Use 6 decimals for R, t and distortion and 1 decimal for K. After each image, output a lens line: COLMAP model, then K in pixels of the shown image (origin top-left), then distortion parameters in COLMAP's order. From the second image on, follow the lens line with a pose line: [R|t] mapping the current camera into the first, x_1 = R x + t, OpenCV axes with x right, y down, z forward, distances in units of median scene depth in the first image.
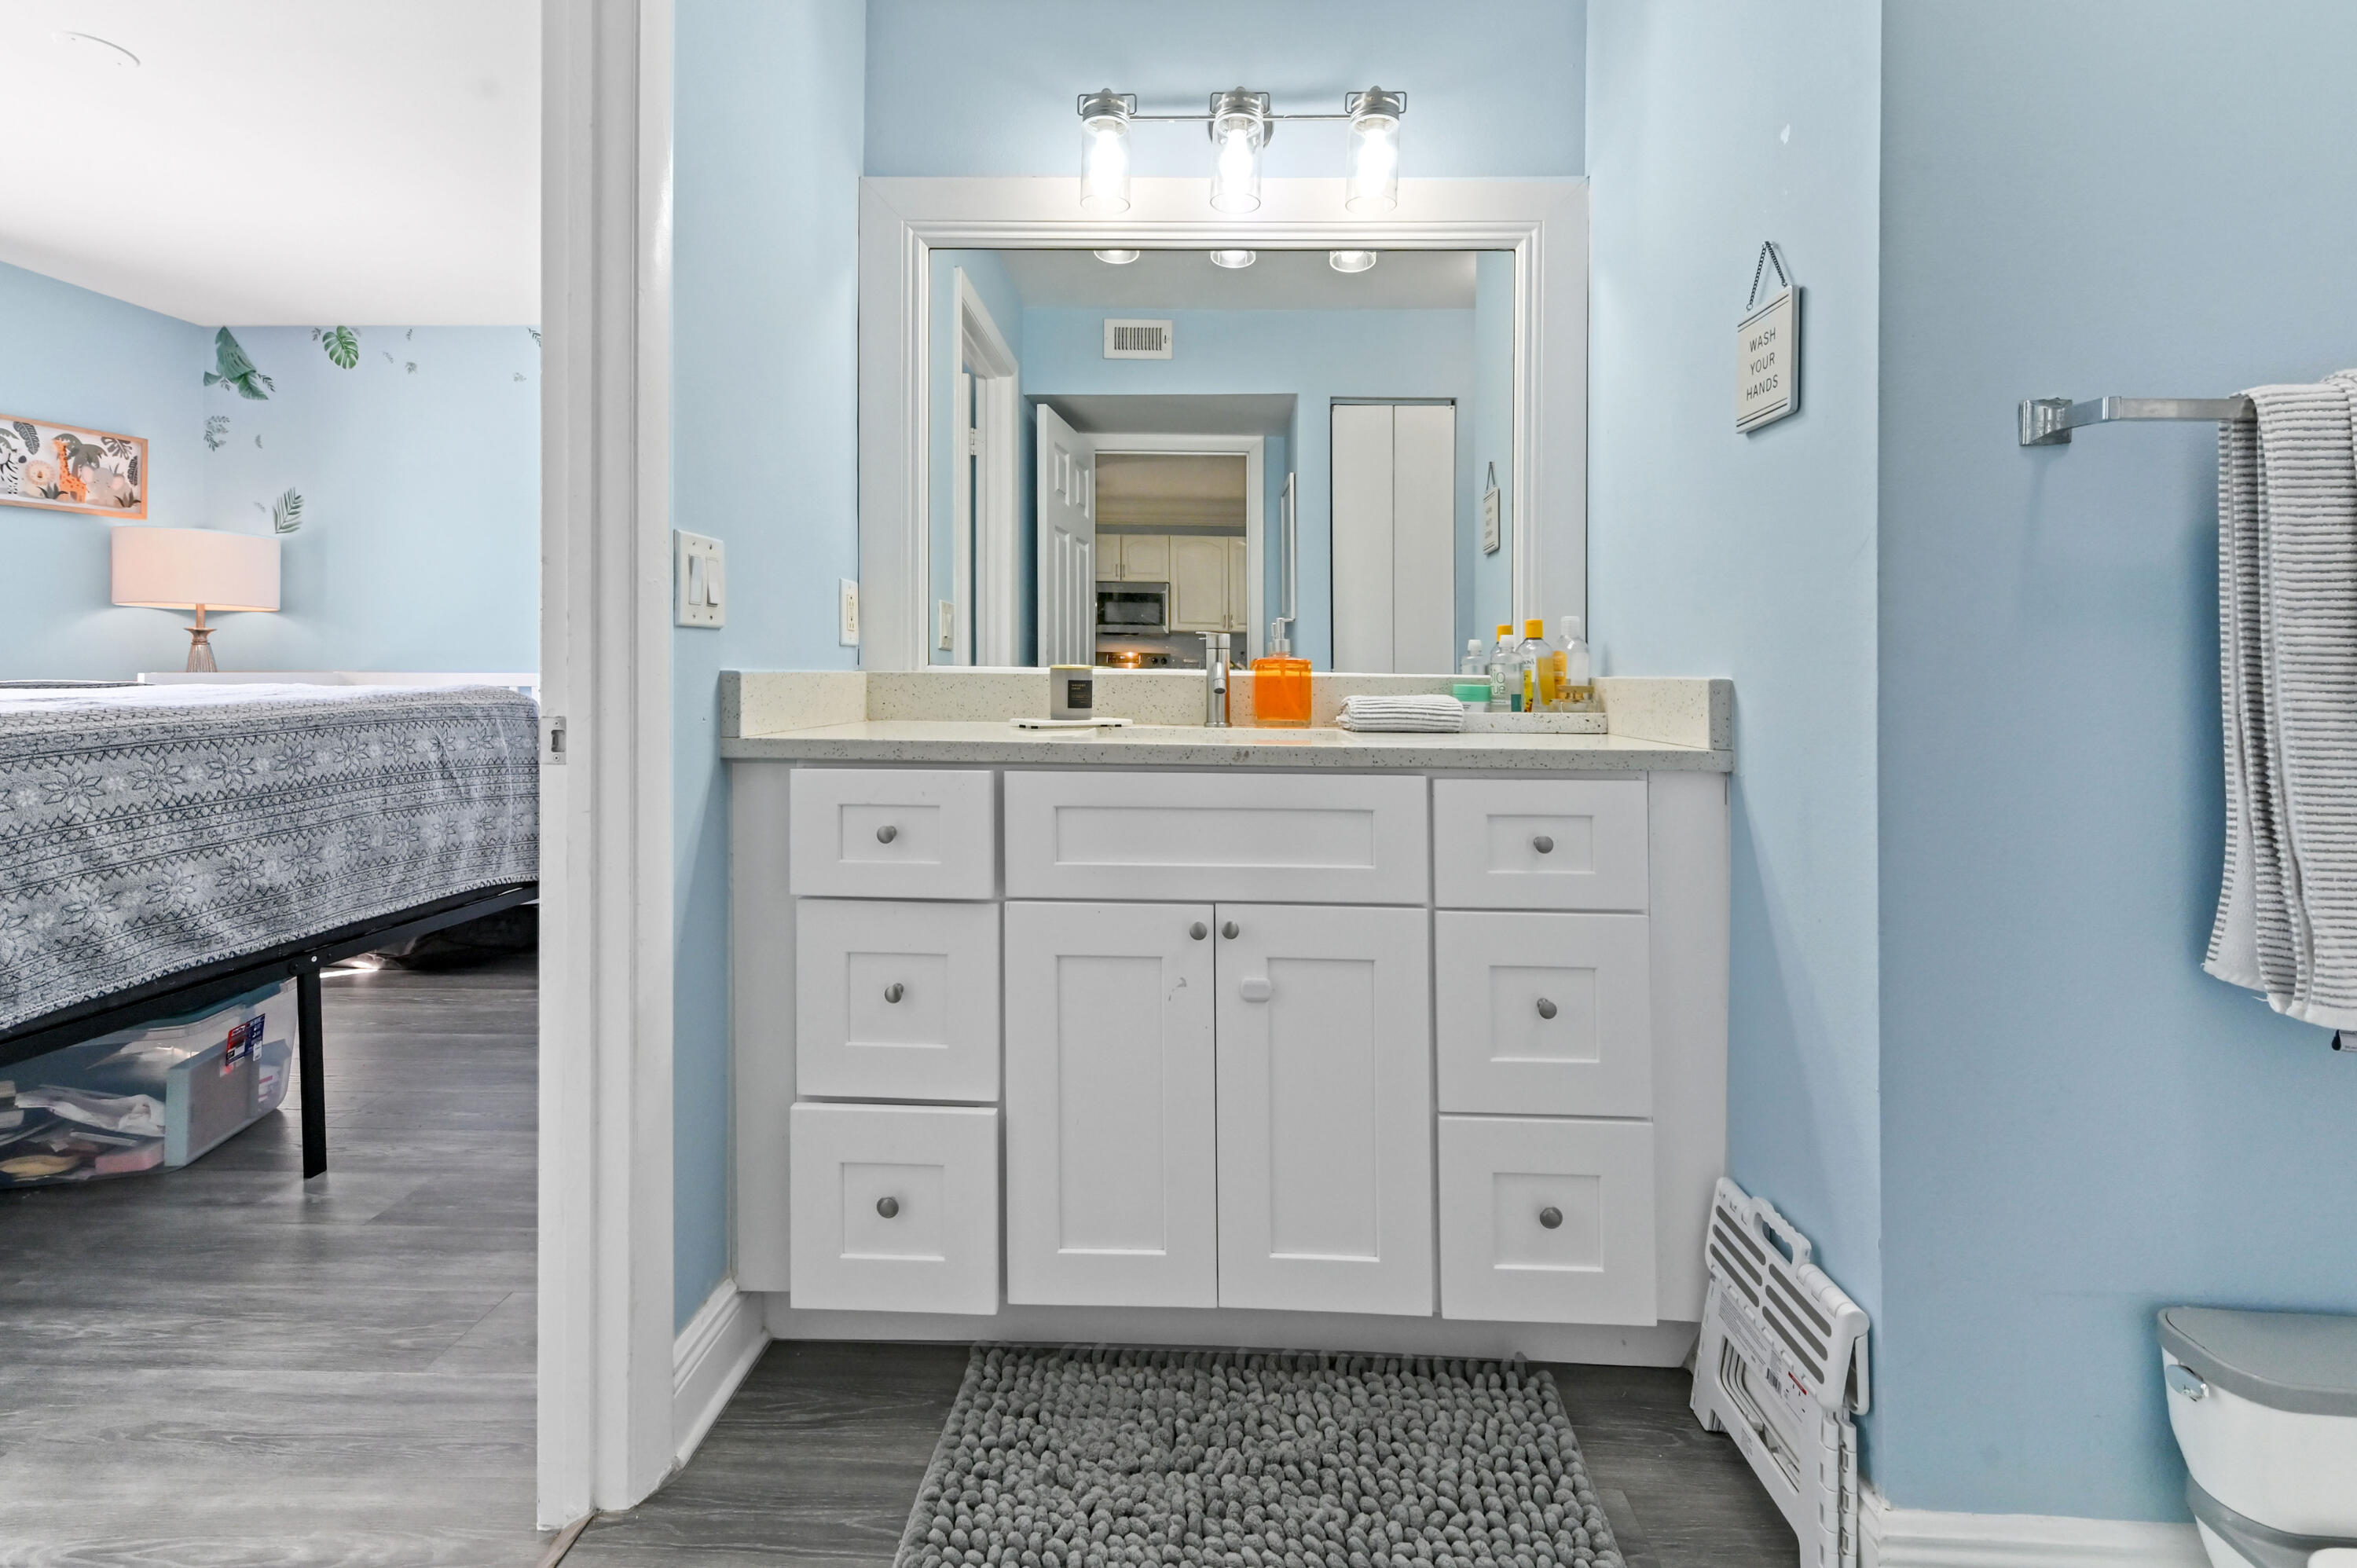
lens RADIAL K [[983.0, 0, 1171.1], [0, 983.0, 674.1], [0, 0, 1]] dist [0.000288, 0.000472]
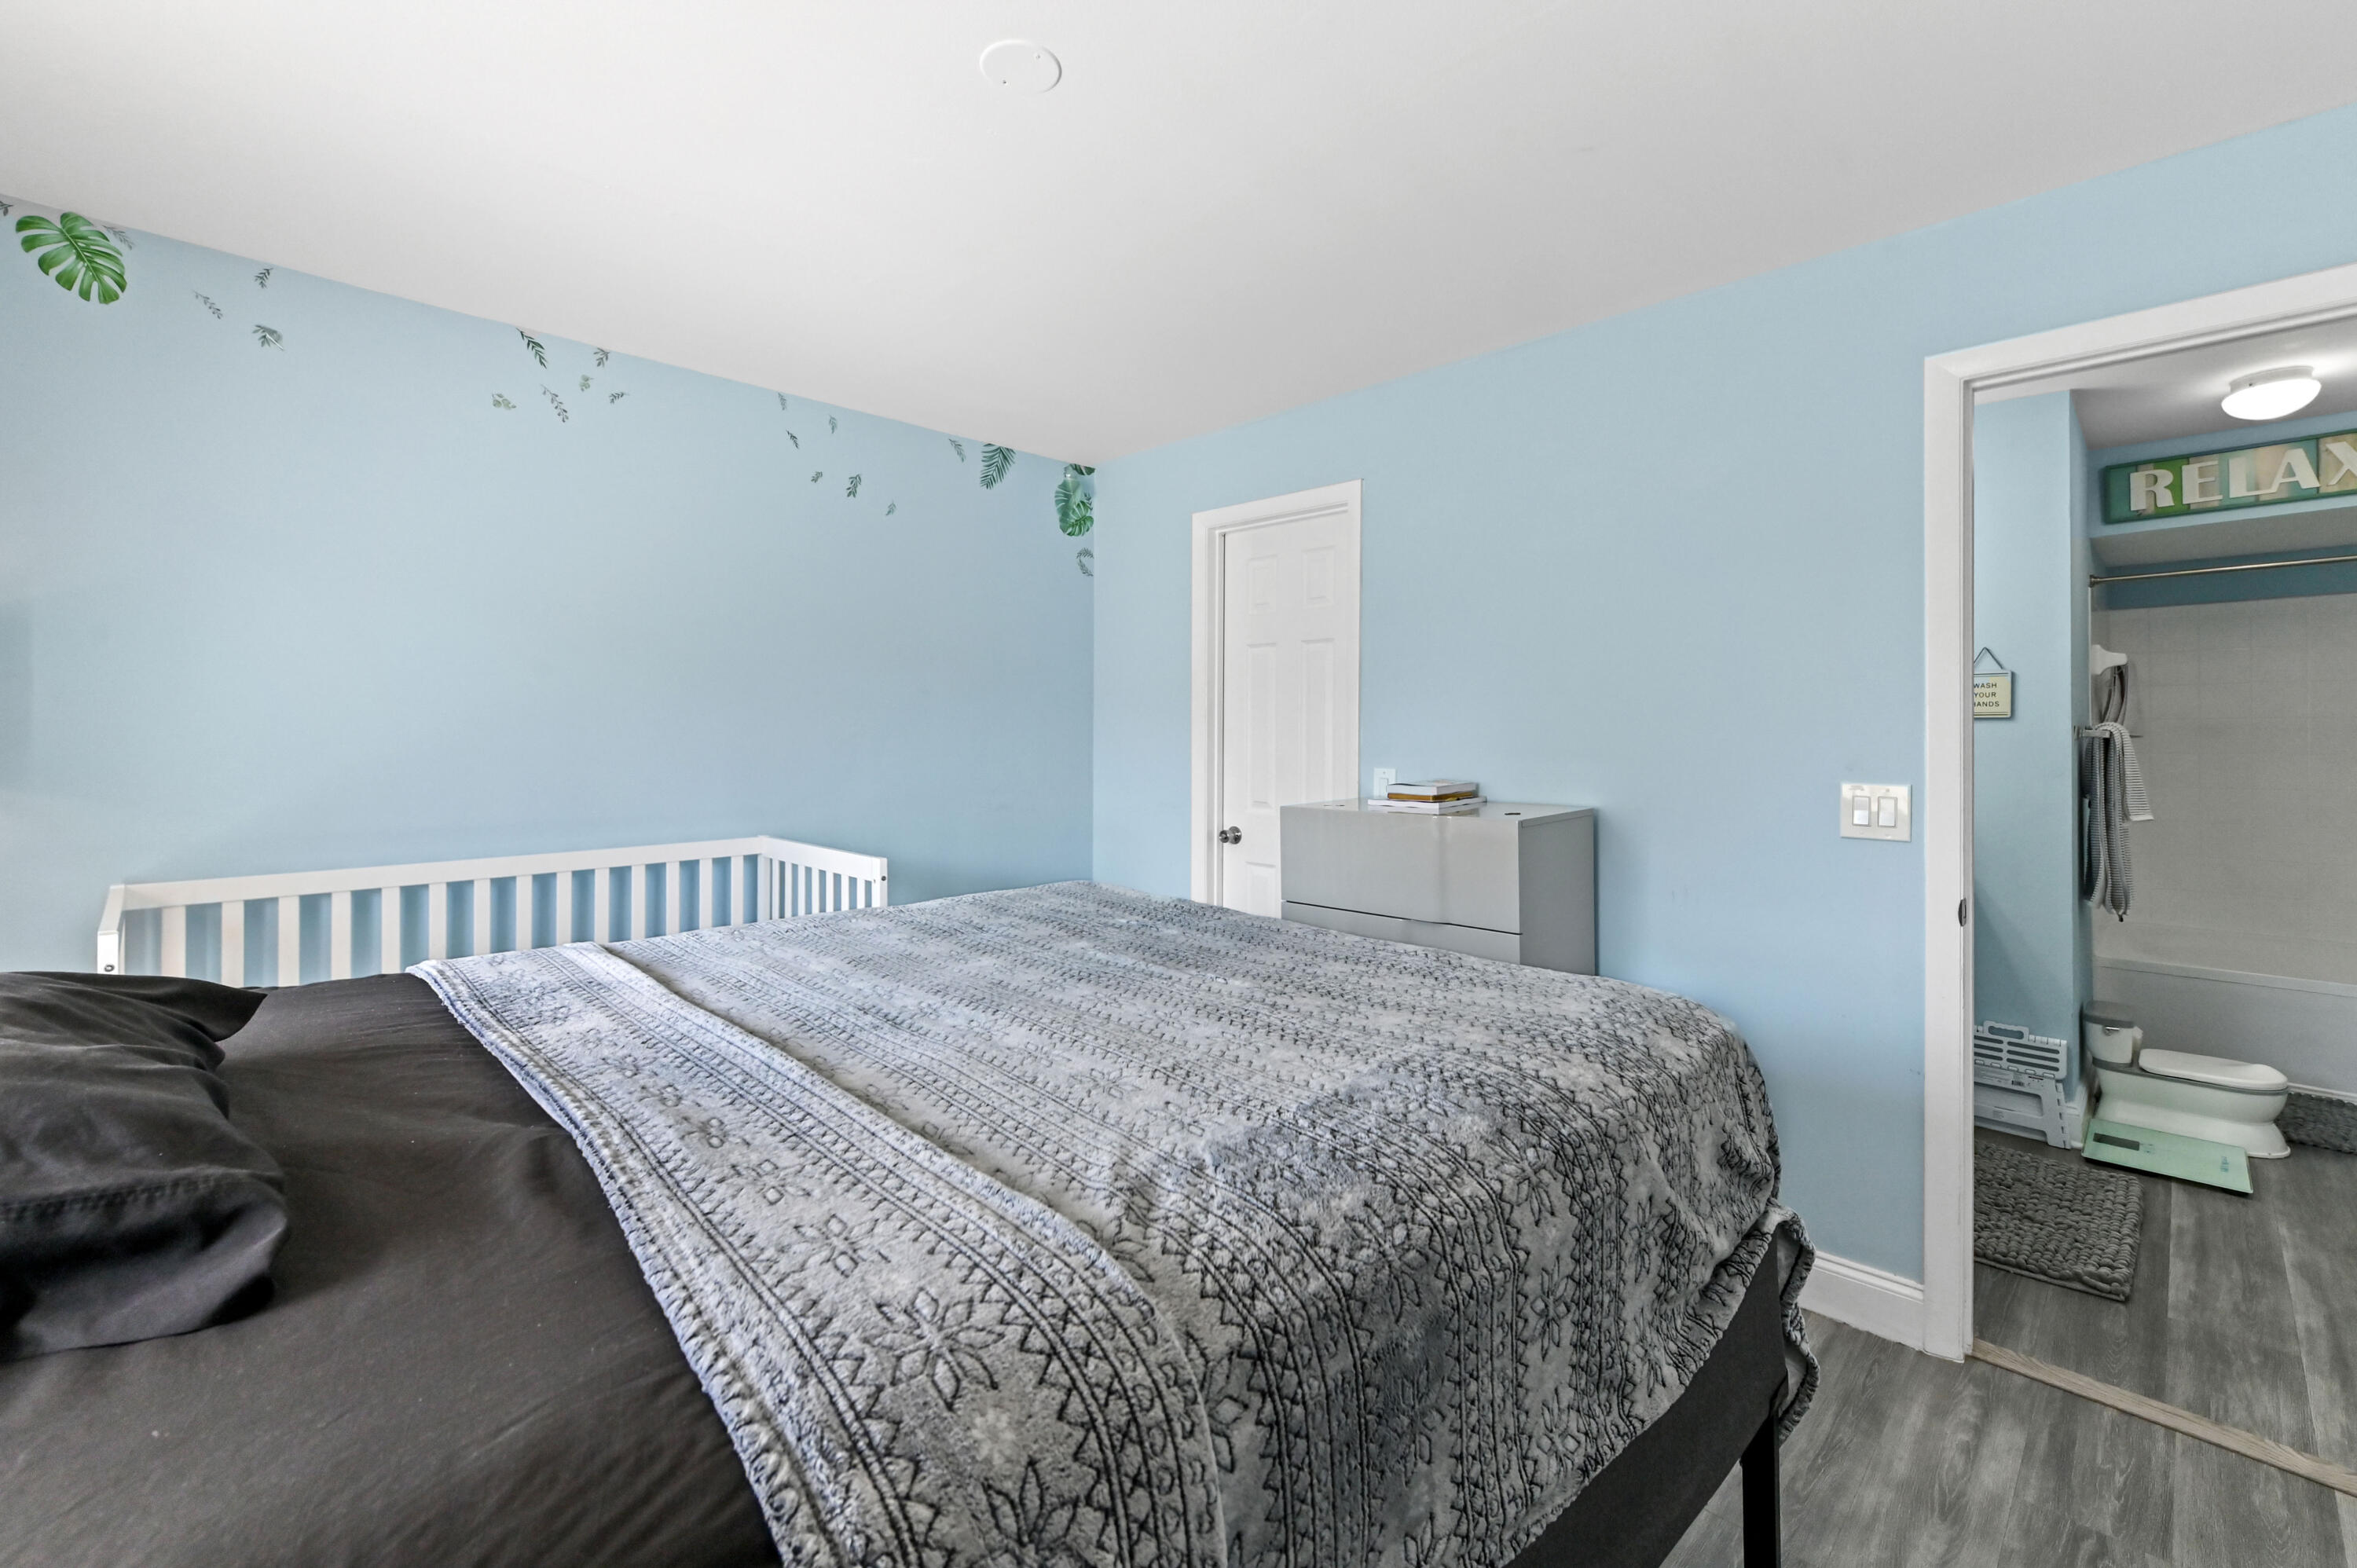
lens RADIAL K [[975.0, 0, 1179.0], [0, 975.0, 735.6], [0, 0, 1]] dist [0.013976, -0.000052]
pose [[0.689180, -0.008811, 0.724536, -1.803983], [0.015680, 0.999873, -0.002755, -0.156522], [-0.724420, 0.013259, 0.689231, 0.498863]]
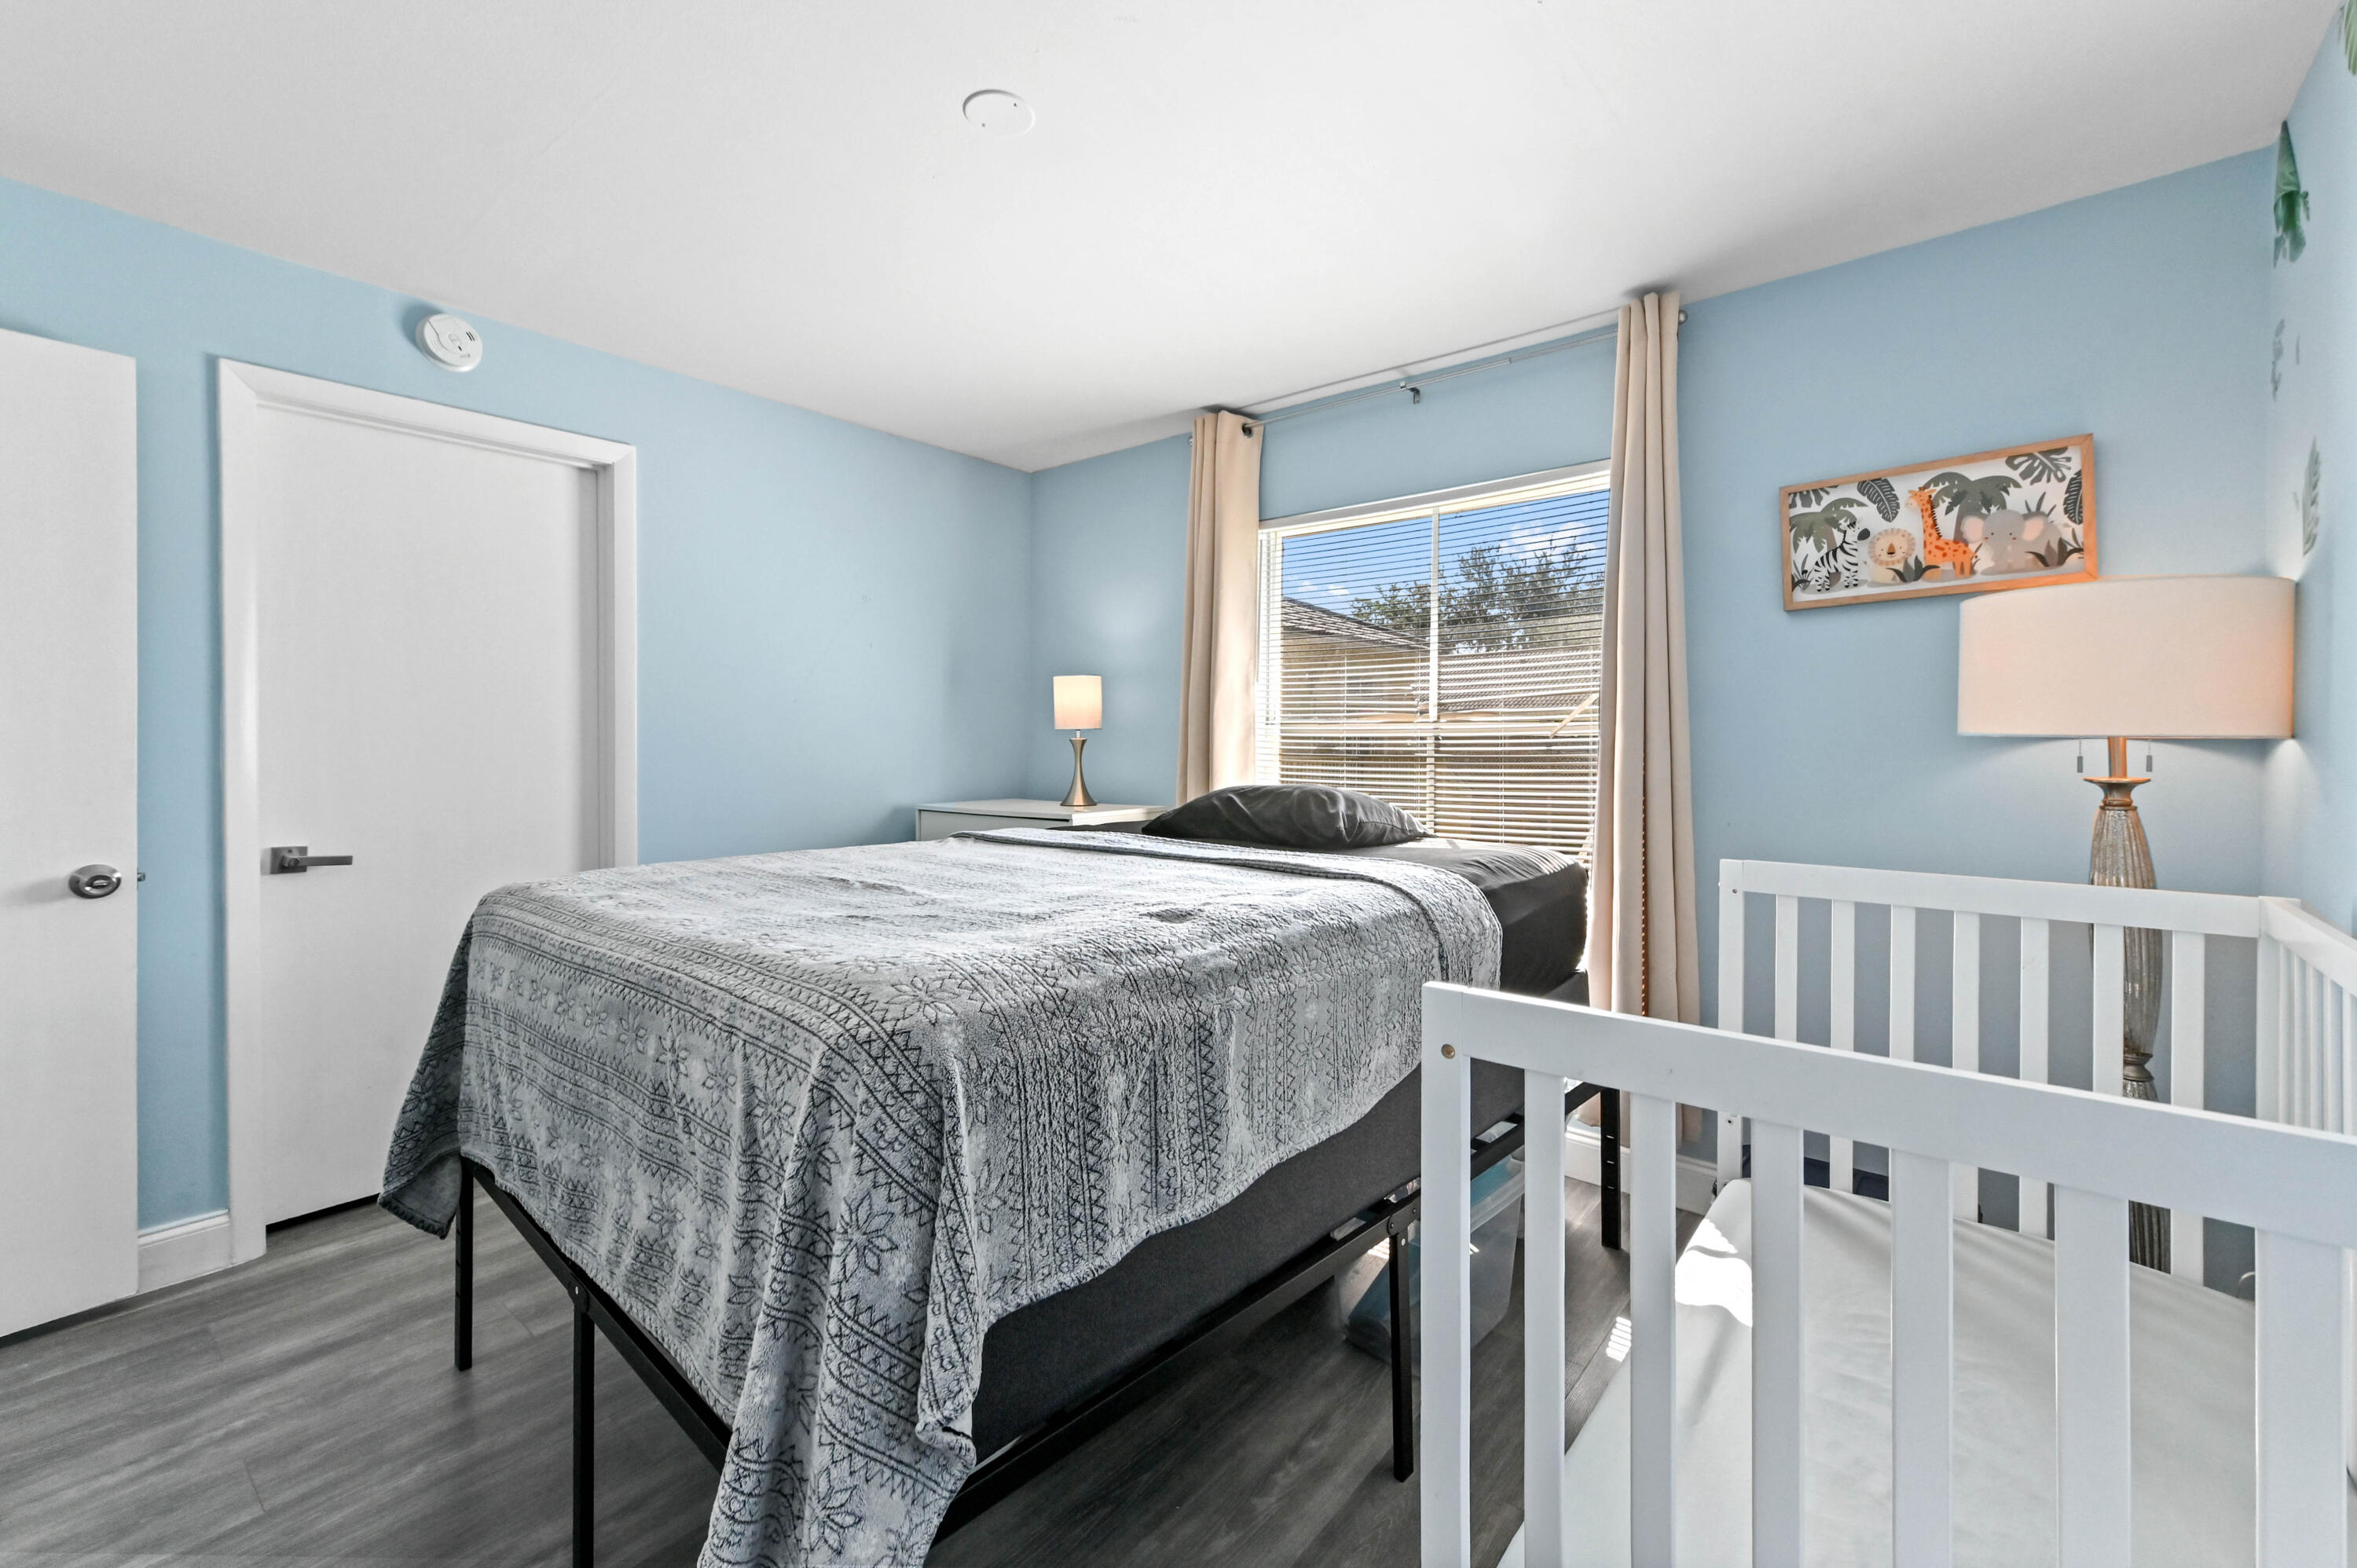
lens RADIAL K [[975.0, 0, 1179.0], [0, 975.0, 735.6], [0, 0, 1]] dist [0.013976, -0.000052]
pose [[-0.626672, -0.008843, -0.779233, -0.622802], [-0.015253, 0.999883, 0.000920, -0.133429], [0.779134, 0.012463, -0.626734, 2.033871]]
